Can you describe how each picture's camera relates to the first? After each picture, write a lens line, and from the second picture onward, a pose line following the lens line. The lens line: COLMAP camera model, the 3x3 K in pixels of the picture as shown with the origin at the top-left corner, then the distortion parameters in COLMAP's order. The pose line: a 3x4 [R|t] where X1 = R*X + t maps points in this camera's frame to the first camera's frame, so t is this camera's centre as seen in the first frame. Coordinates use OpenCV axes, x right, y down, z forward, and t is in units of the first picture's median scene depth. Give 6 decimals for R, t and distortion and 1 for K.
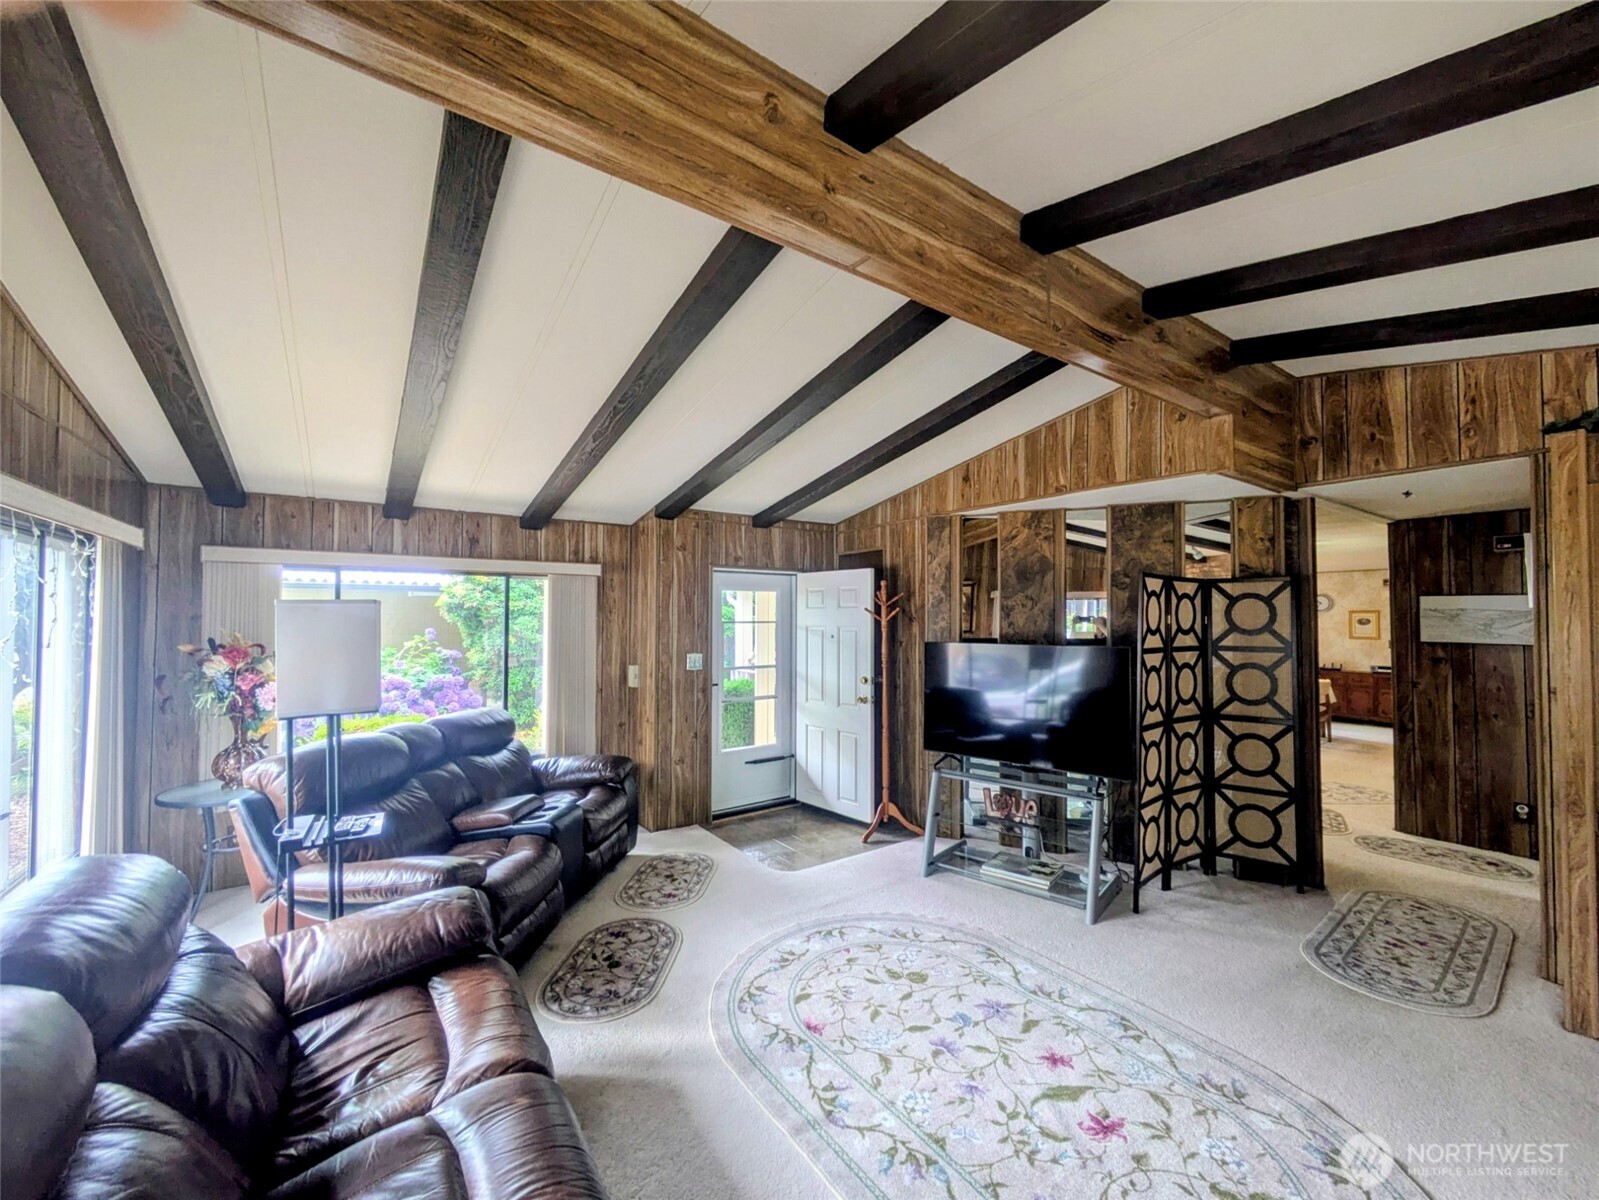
lens RADIAL K [[637.0, 0, 799.5], [0, 637.0, 600.0], [0, 0, 1]] dist [0.000816, 0.000272]
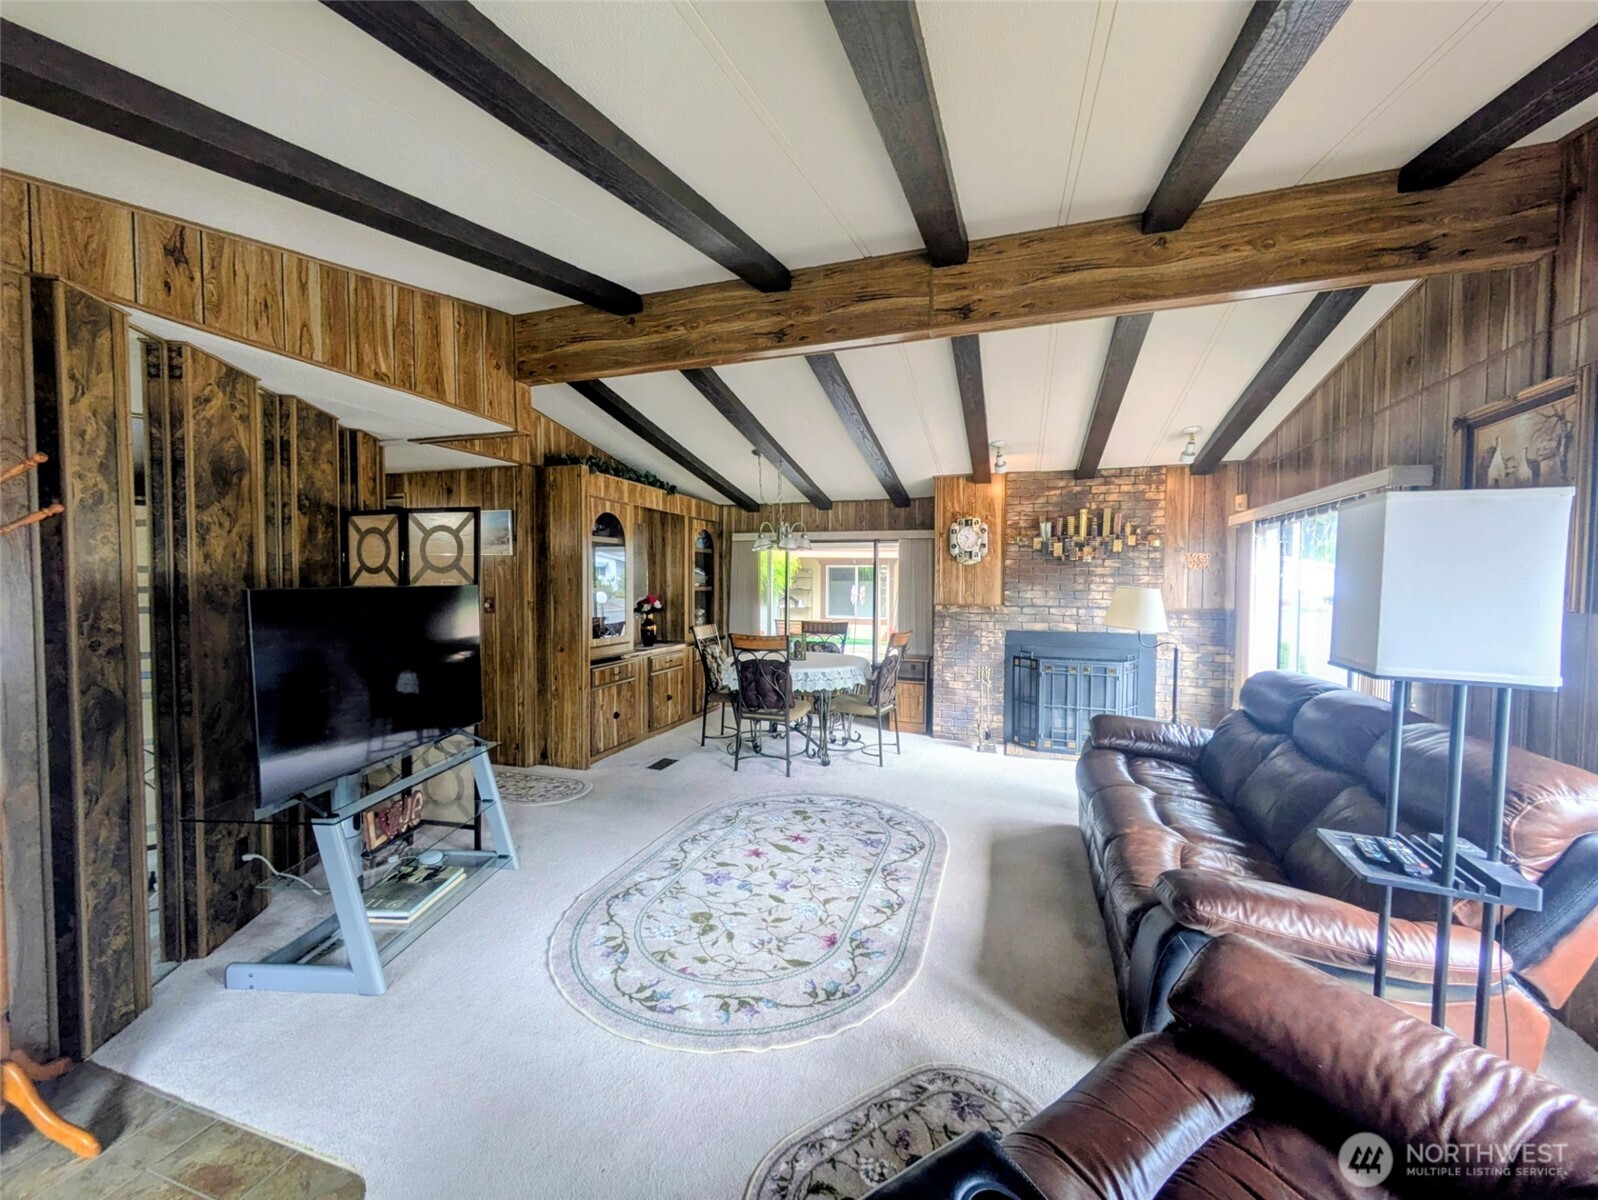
lens RADIAL K [[634.2, 0, 802.5], [0, 634.2, 599.4], [0, 0, 1]] dist [-0.003805, 0.004219]
pose [[-0.592181, -0.030595, 0.805224, -0.685061], [-0.026648, 0.999476, 0.018378, 0.083136], [-0.805364, -0.010575, -0.592686, 1.475213]]
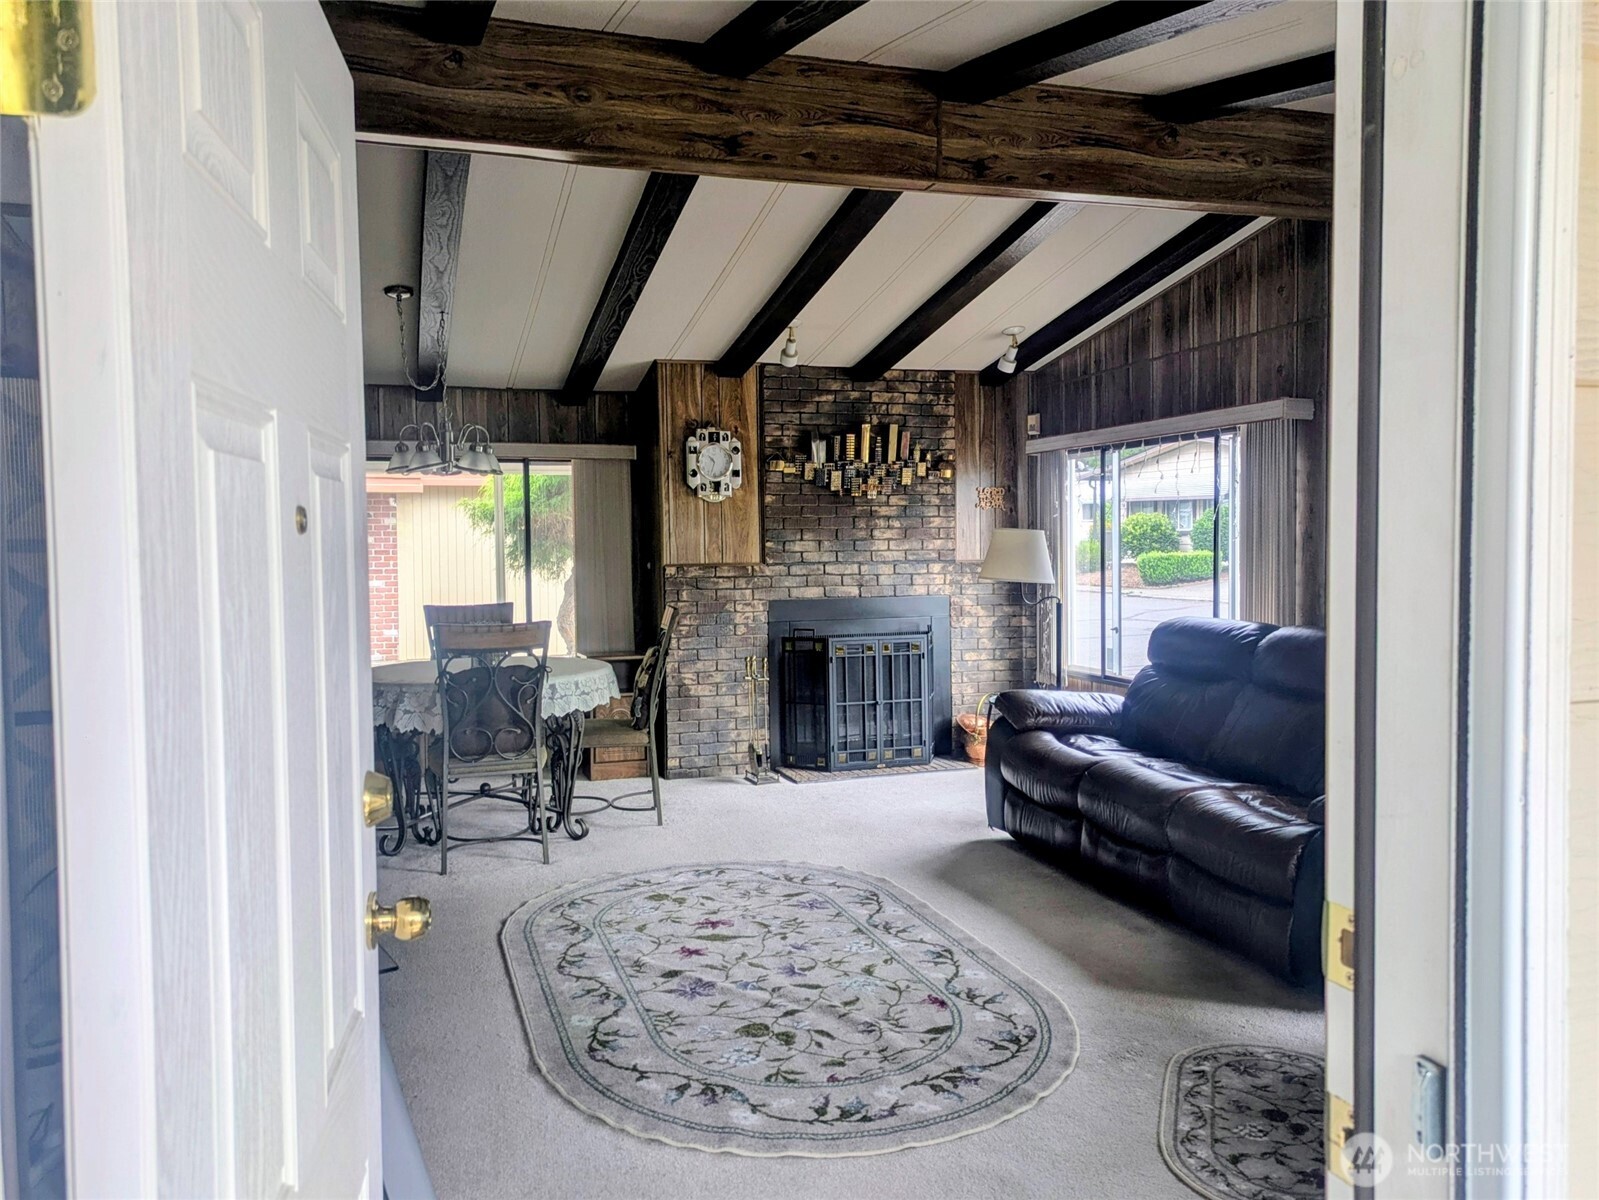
lens RADIAL K [[1178.0, 0, 787.4], [0, 1178.0, 585.0], [0, 0, 1]] dist [0.070199, -0.047328]
pose [[-0.956978, -0.004852, 0.290119, -0.197737], [0.001160, 0.999788, 0.020546, 0.117431], [-0.290157, 0.019998, -0.956770, 2.161609]]
